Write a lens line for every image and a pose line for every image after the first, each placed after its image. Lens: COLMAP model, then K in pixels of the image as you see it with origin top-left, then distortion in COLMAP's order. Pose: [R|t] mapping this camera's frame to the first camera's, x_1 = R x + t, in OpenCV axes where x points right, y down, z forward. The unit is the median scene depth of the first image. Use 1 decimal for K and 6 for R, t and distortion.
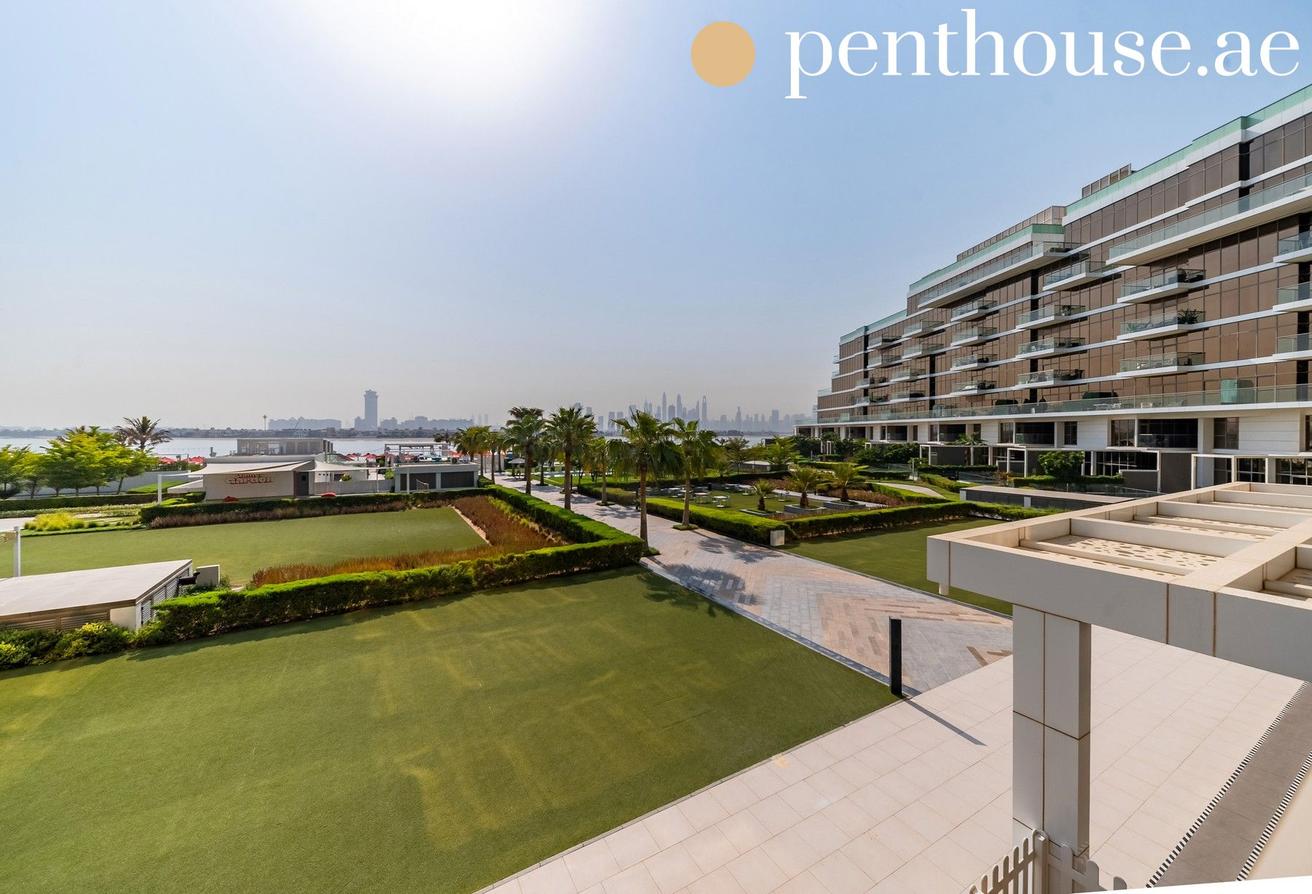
lens RADIAL K [[467.1, 0, 659.1], [0, 467.1, 435.4], [0, 0, 1]] dist [0.018255, -0.007357]
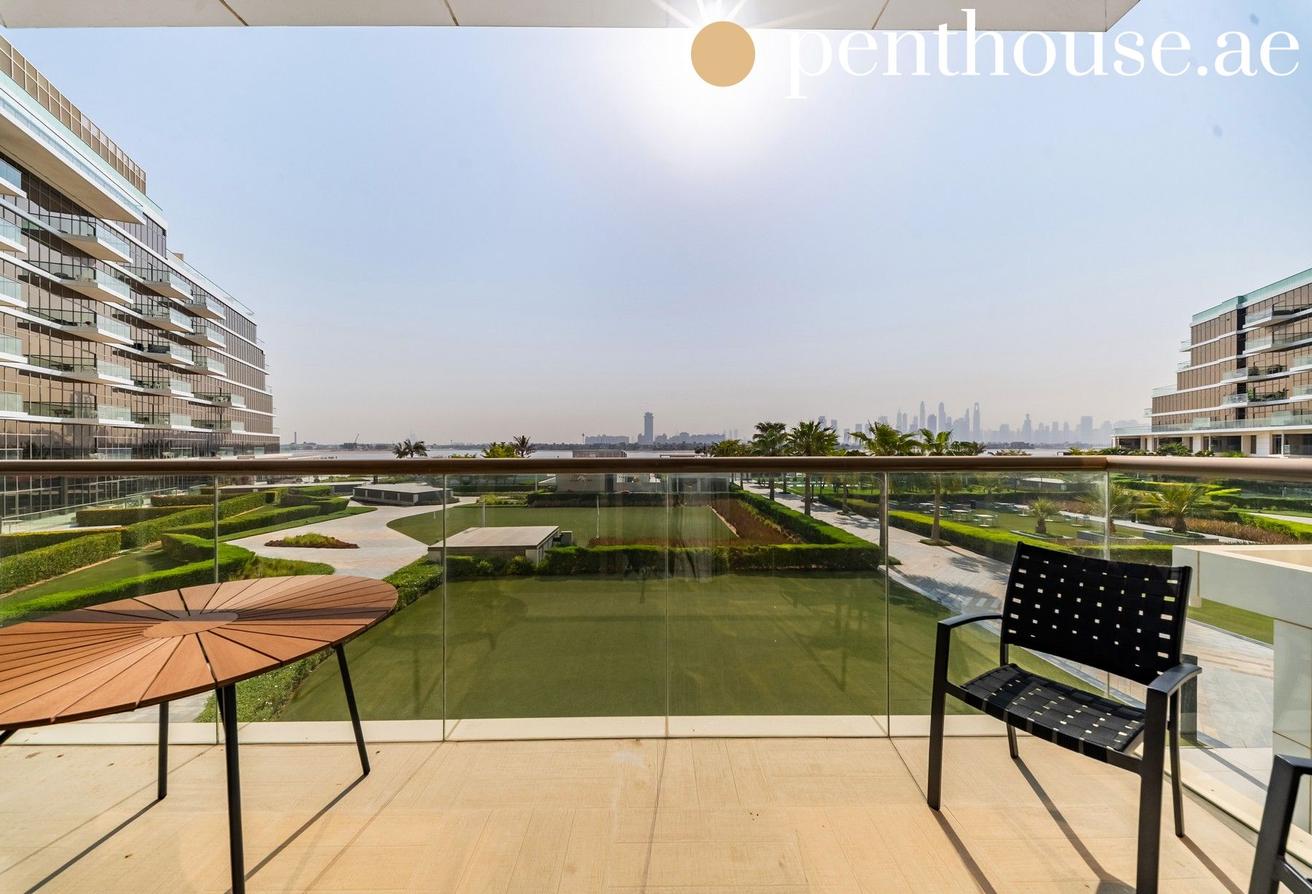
lens RADIAL K [[467.1, 0, 646.2], [0, 467.1, 436.6], [0, 0, 1]] dist [0.018255, -0.007357]
pose [[0.857413, -0.013312, -0.514457, 0.044255], [0.000275, 0.999677, -0.025411, 0.002677], [0.514629, 0.021646, 0.857140, -0.129976]]
